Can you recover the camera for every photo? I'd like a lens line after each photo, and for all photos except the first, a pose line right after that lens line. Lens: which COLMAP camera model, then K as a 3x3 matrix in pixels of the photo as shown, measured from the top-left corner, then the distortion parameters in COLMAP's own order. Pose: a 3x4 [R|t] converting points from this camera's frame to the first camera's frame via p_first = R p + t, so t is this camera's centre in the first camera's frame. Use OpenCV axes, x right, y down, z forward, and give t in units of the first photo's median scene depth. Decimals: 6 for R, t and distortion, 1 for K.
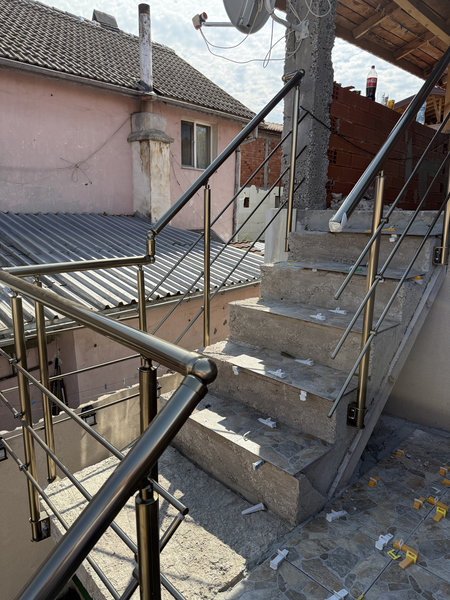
lens RADIAL K [[422.6, 0, 222.9], [0, 422.6, 303.3], [0, 0, 1]] dist [0.052117, -0.072573]
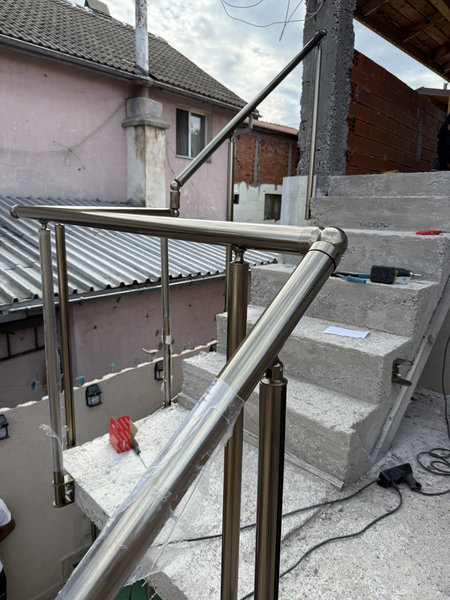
lens RADIAL K [[426.2, 0, 223.7], [0, 426.2, 301.3], [0, 0, 1]] dist [0.030938, -0.043147]
pose [[0.999279, 0.005092, 0.037617, -0.067667], [-0.004769, 0.999951, -0.008668, 0.068075], [-0.037659, 0.008483, 0.999255, 0.038394]]
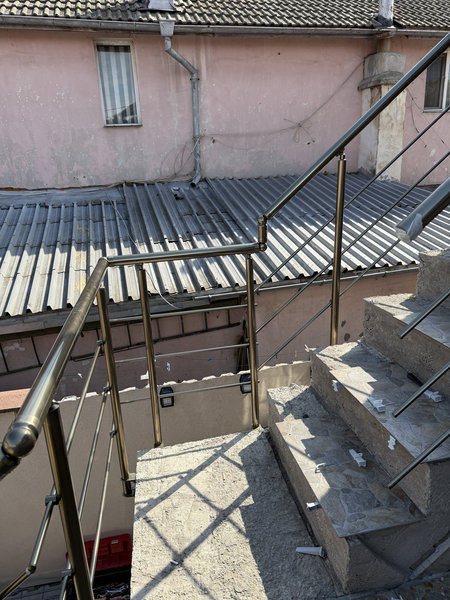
lens RADIAL K [[422.7, 0, 221.8], [0, 422.7, 304.5], [0, 0, 1]] dist [0.028907, -0.032063]
pose [[0.840682, 0.120594, -0.527931, 0.175500], [-0.061915, 0.989901, 0.127528, -0.062612], [0.537978, -0.074524, 0.839658, 0.116870]]
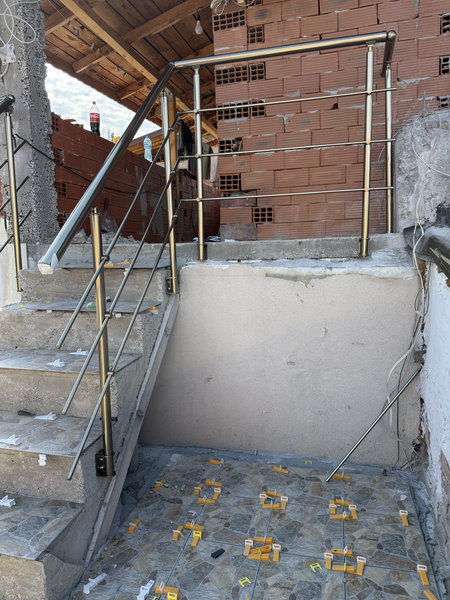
lens RADIAL K [[422.6, 0, 222.9], [0, 422.6, 303.3], [0, 0, 1]] dist [0.052117, -0.072573]
pose [[0.855851, -0.106423, 0.506156, 0.056265], [0.138083, 0.990097, -0.025307, -0.015349], [-0.498450, 0.091551, 0.862071, 0.017712]]
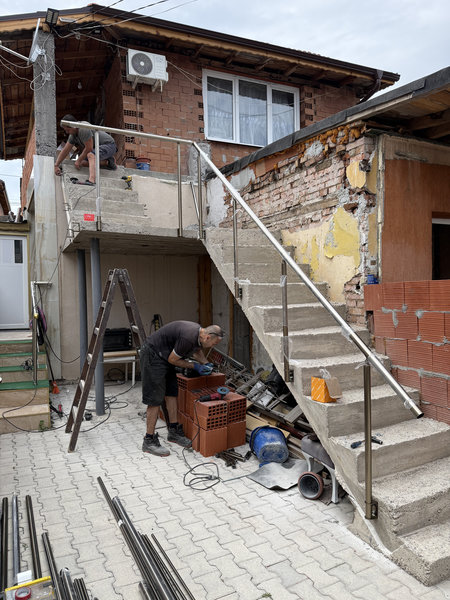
lens RADIAL K [[422.6, 0, 222.9], [0, 422.6, 303.3], [0, 0, 1]] dist [0.052117, -0.072573]
pose [[0.312858, -0.025780, 0.949450, -1.436578], [0.221569, 0.974032, -0.046563, 0.689452], [-0.923595, 0.224937, 0.310446, -0.203469]]
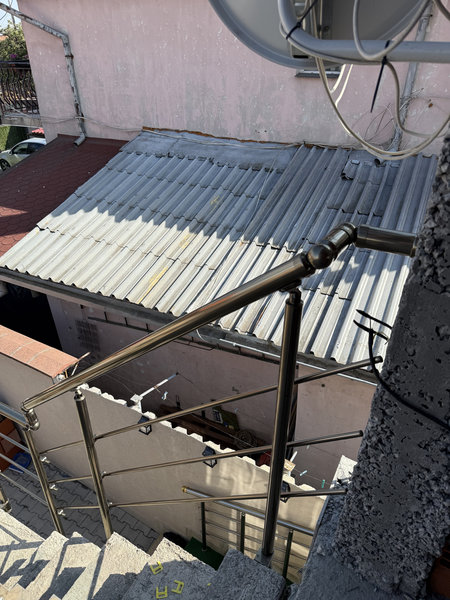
lens RADIAL K [[422.6, 0, 222.9], [0, 422.6, 303.3], [0, 0, 1]] dist [0.052117, -0.072573]
pose [[0.277808, 0.503947, -0.817839, 0.363868], [-0.199433, 0.863058, 0.464066, -0.564335], [0.939707, 0.034183, 0.340268, 0.741738]]
